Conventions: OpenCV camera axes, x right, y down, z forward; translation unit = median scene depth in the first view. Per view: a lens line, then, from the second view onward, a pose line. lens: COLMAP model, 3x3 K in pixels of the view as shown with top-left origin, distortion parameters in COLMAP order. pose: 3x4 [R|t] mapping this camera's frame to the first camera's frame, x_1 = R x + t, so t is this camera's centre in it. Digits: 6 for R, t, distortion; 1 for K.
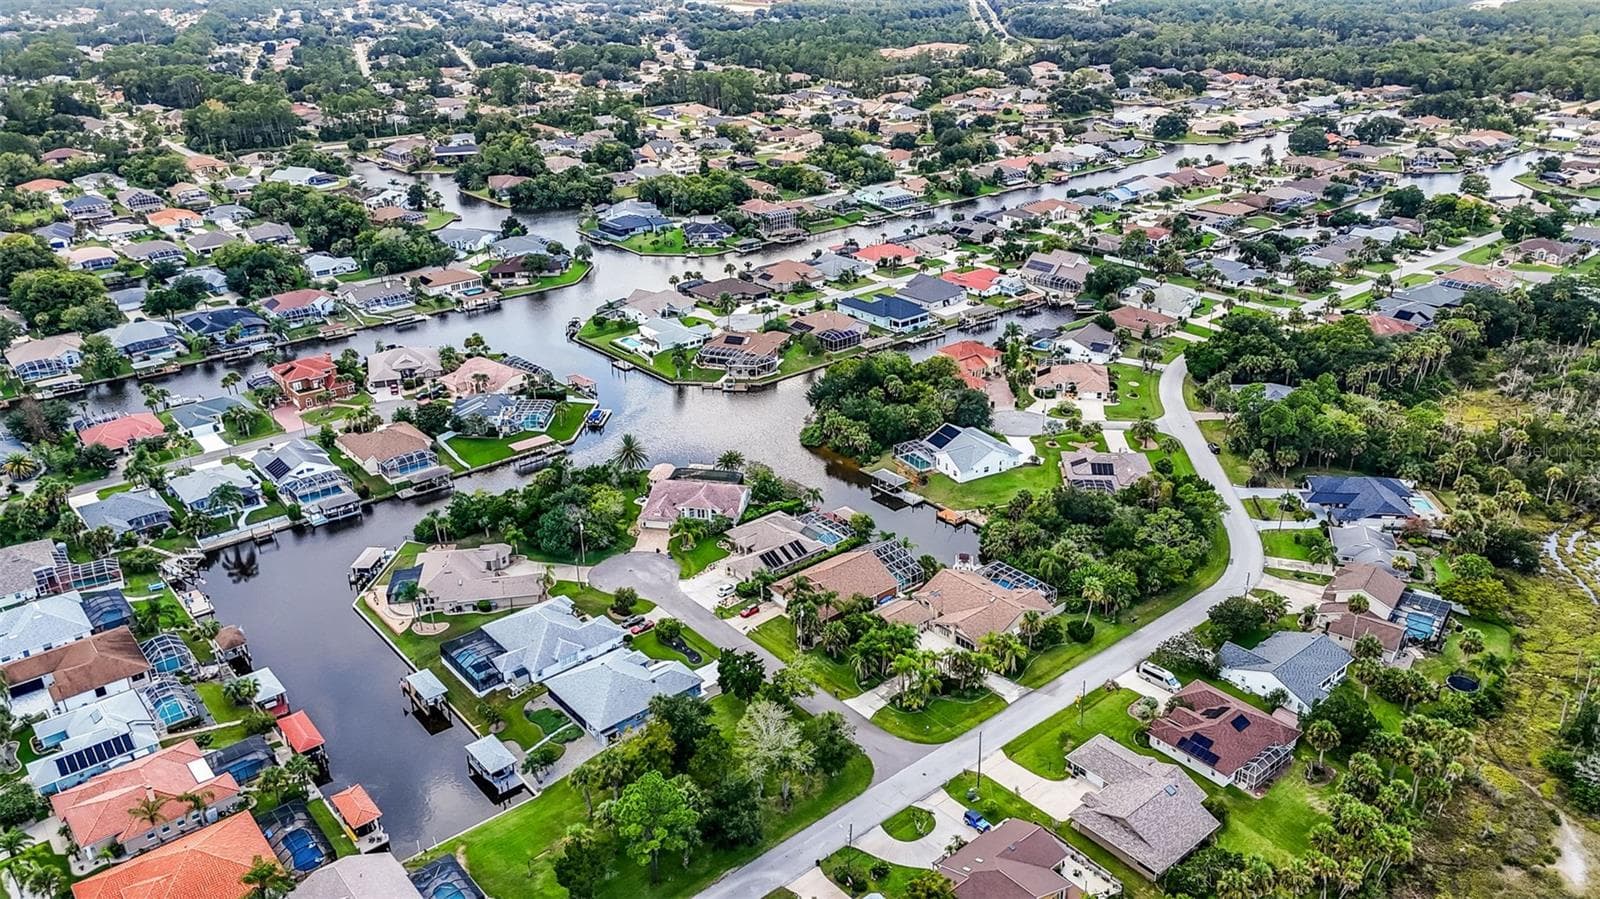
lens RADIAL K [[1171.1, 0, 798.4], [0, 1171.1, 453.0], [0, 0, 1]] dist [0.084777, -0.081277]
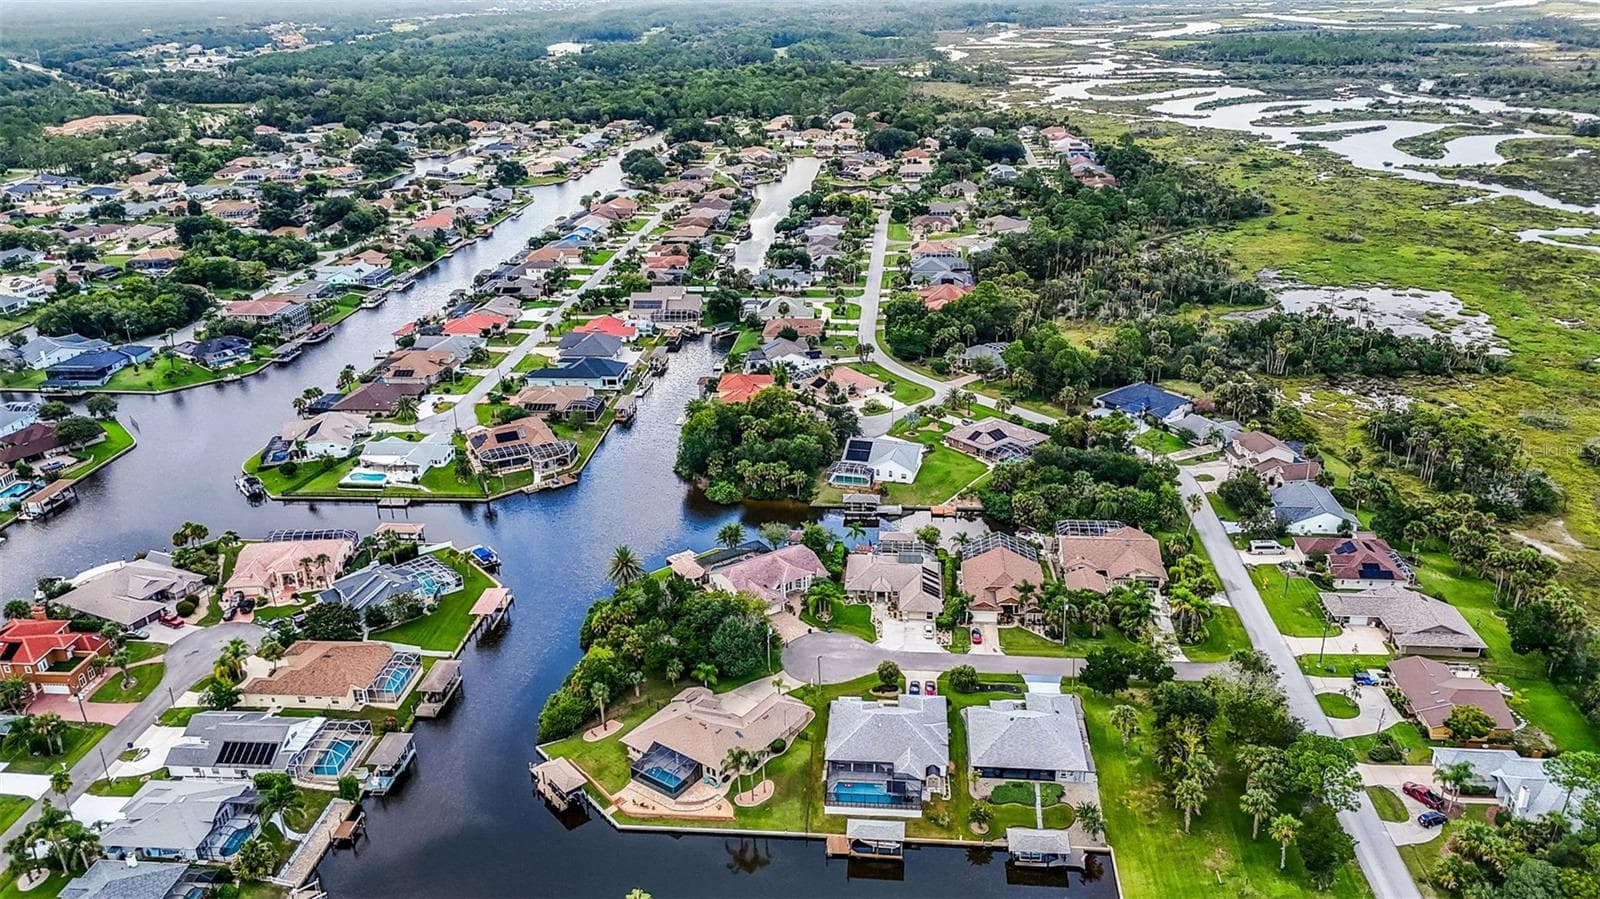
lens RADIAL K [[1171.1, 0, 798.4], [0, 1171.1, 446.3], [0, 0, 1]] dist [0.084777, -0.081277]
pose [[0.712073, -0.267978, 0.648953, -0.574923], [0.298430, 0.952165, 0.065729, -0.100035], [-0.635525, 0.146863, 0.757984, 0.231821]]
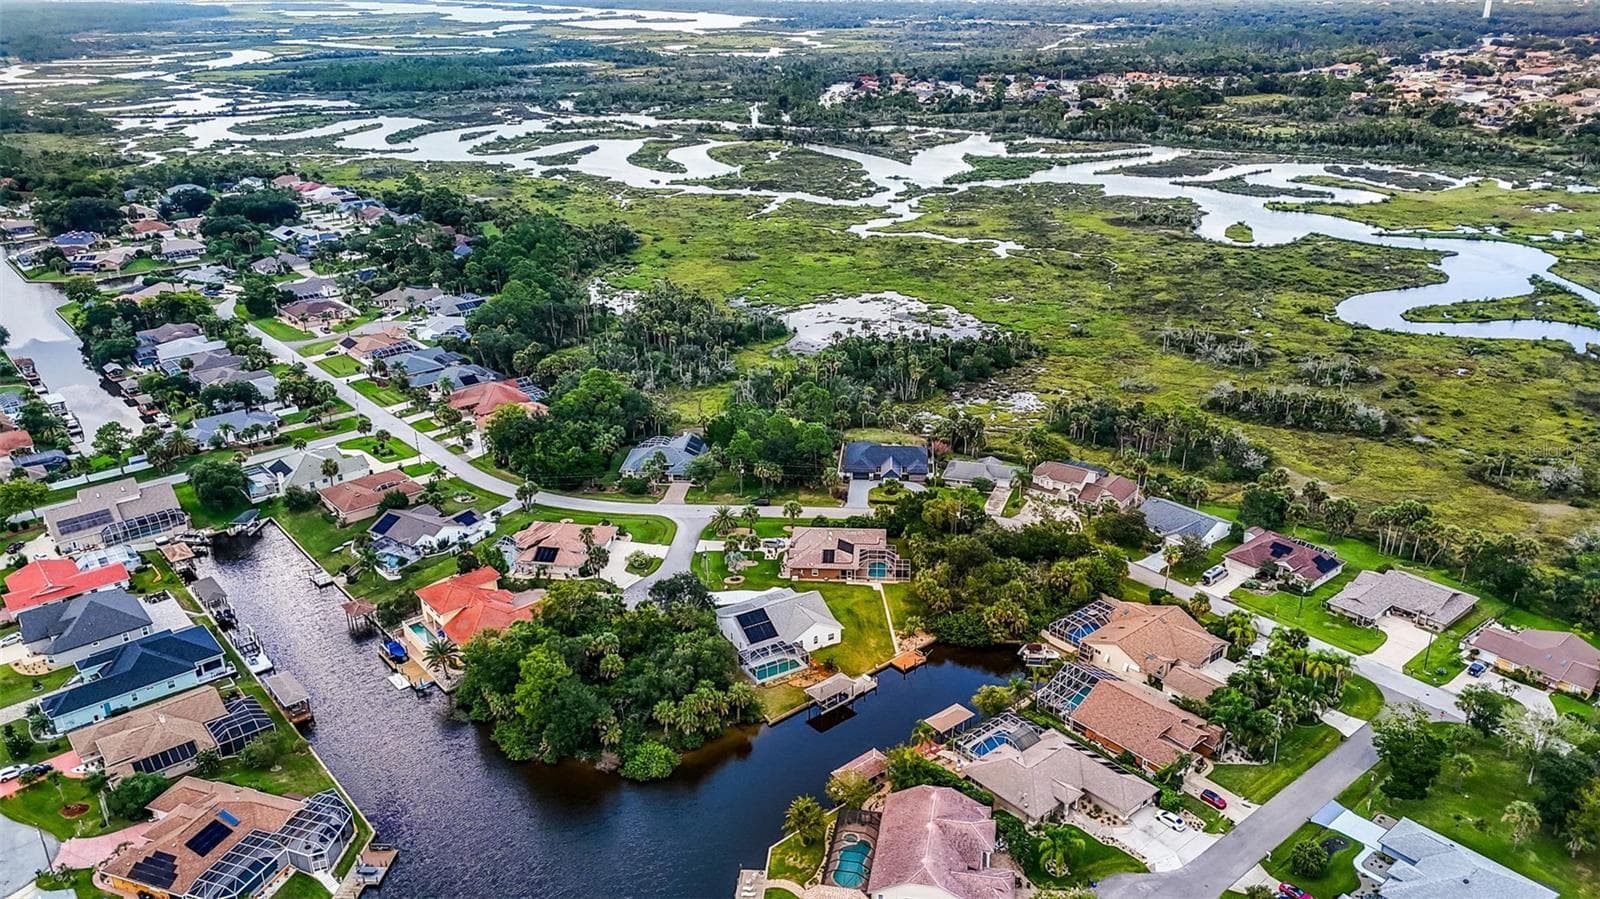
lens RADIAL K [[1171.1, 0, 796.1], [0, 1171.1, 448.9], [0, 0, 1]] dist [0.084777, -0.081277]
pose [[0.004311, -0.364117, 0.931343, -0.540446], [0.424031, 0.844141, 0.328062, -0.346890], [-0.905637, 0.393504, 0.158036, 0.781990]]
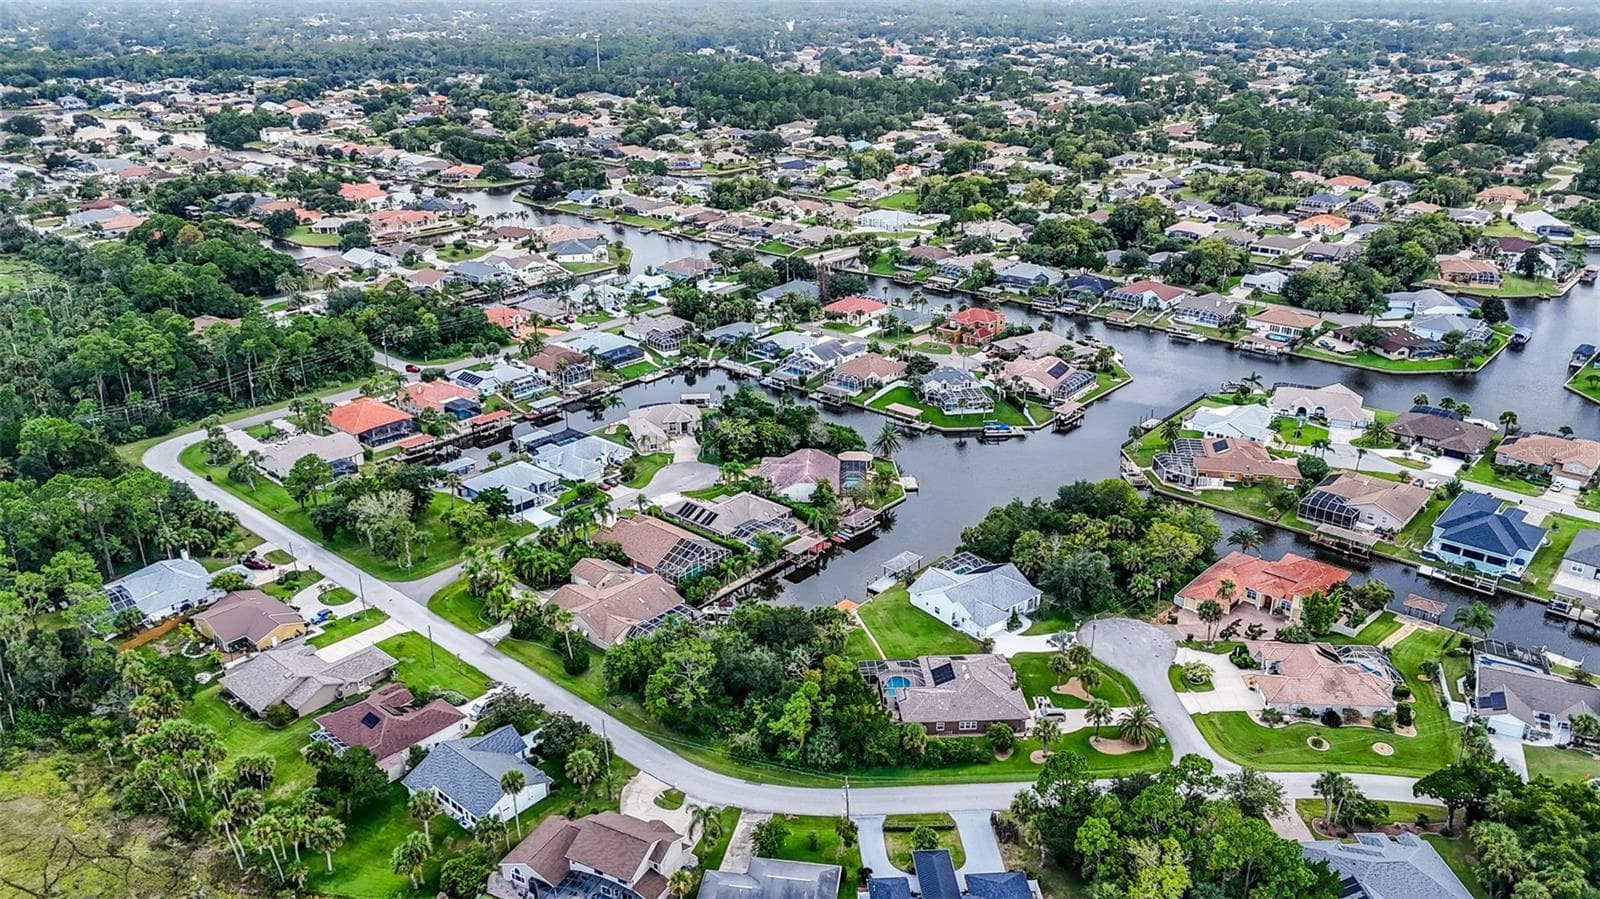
lens RADIAL K [[1171.1, 0, 797.3], [0, 1171.1, 446.7], [0, 0, 1]] dist [0.084777, -0.081277]
pose [[0.148673, 0.384876, -0.910916, 0.796703], [-0.399908, 0.865869, 0.300573, -0.274624], [0.904417, 0.319595, 0.282646, 0.600667]]
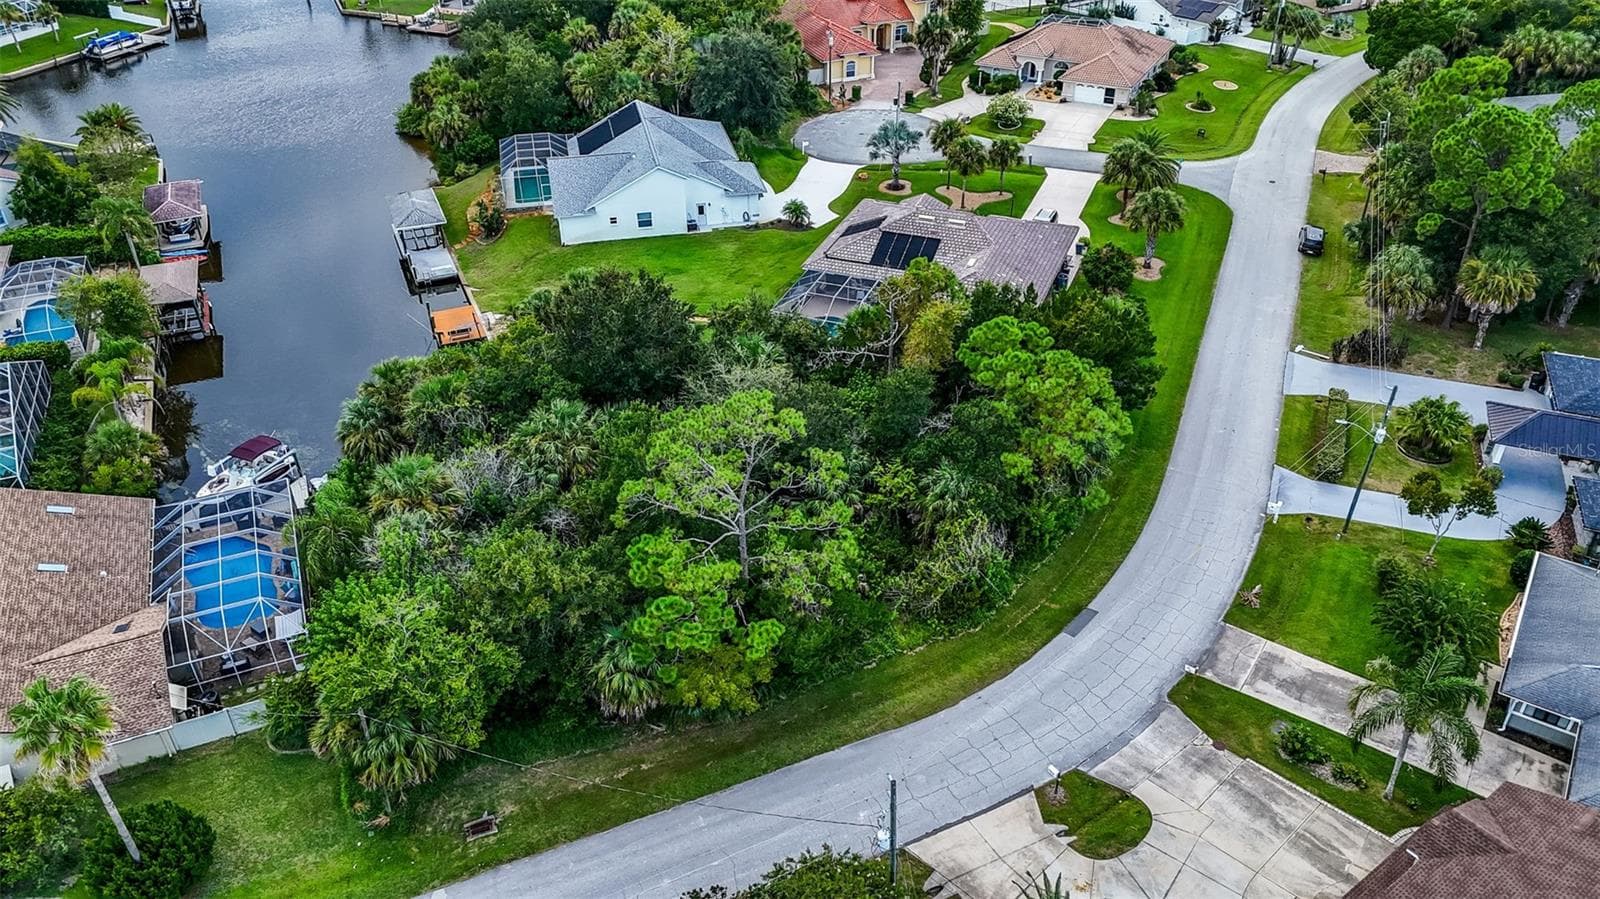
lens RADIAL K [[1171.1, 0, 799.4], [0, 1171.1, 448.3], [0, 0, 1]] dist [0.084777, -0.081277]
pose [[0.956701, 0.163688, -0.240684, 0.293846], [-0.119486, 0.974864, 0.188053, 0.007953], [0.265416, -0.151152, 0.952212, 0.593754]]
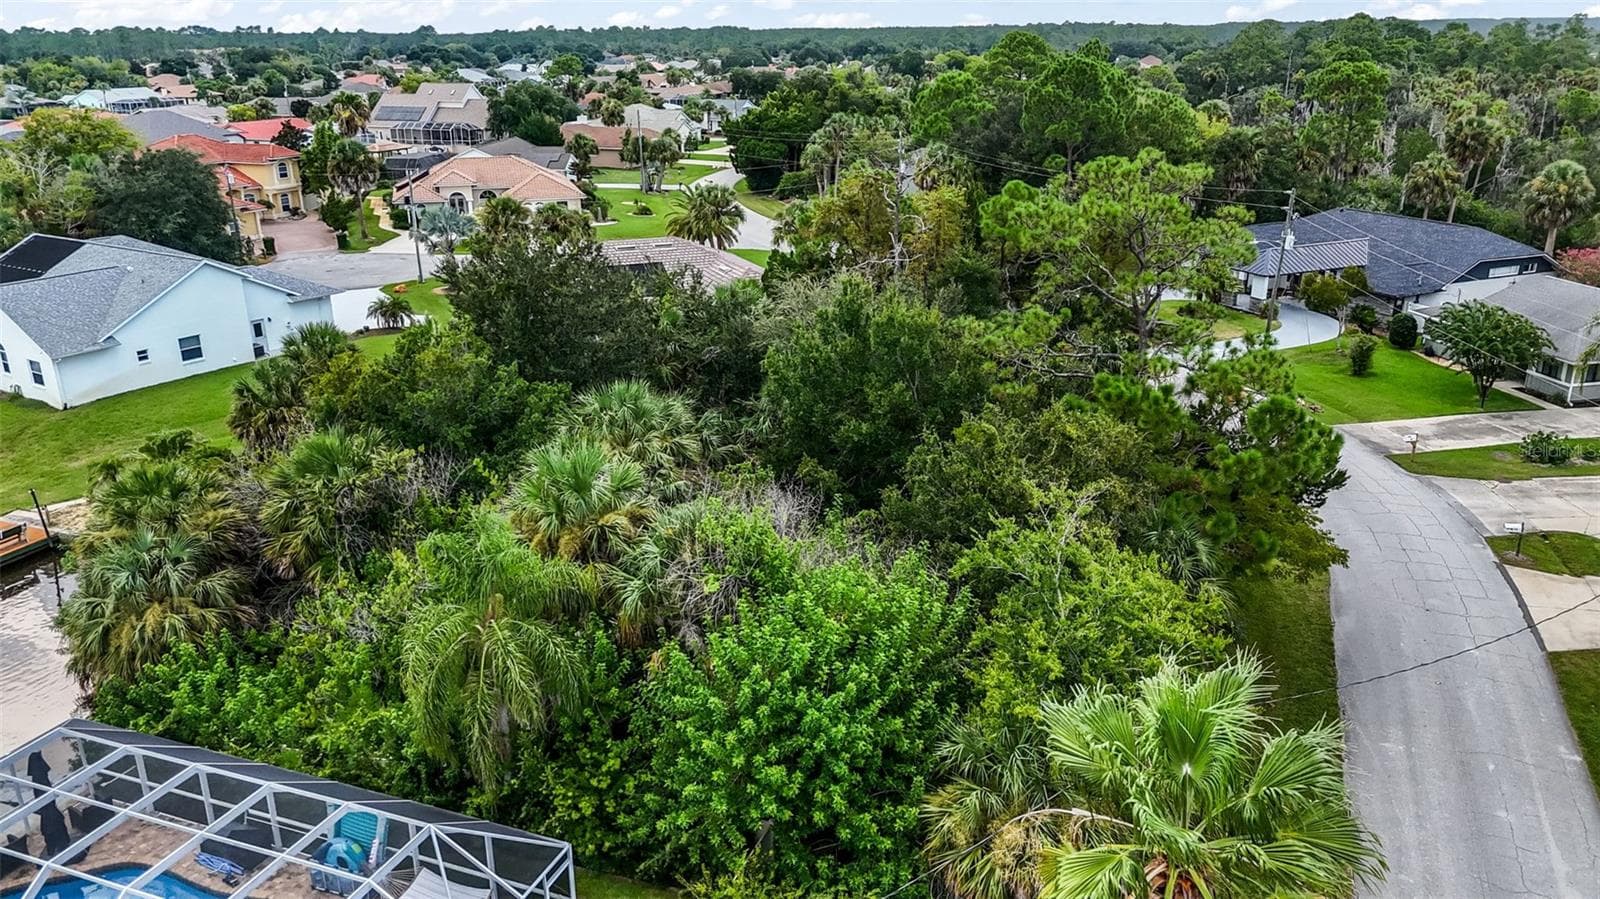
lens RADIAL K [[1171.1, 0, 790.9], [0, 1171.1, 446.2], [0, 0, 1]] dist [0.084777, -0.081277]
pose [[0.884141, -0.151442, 0.441996, 0.148015], [0.190791, 0.980568, -0.045671, 0.066178], [-0.426491, 0.124708, 0.895854, 0.673596]]
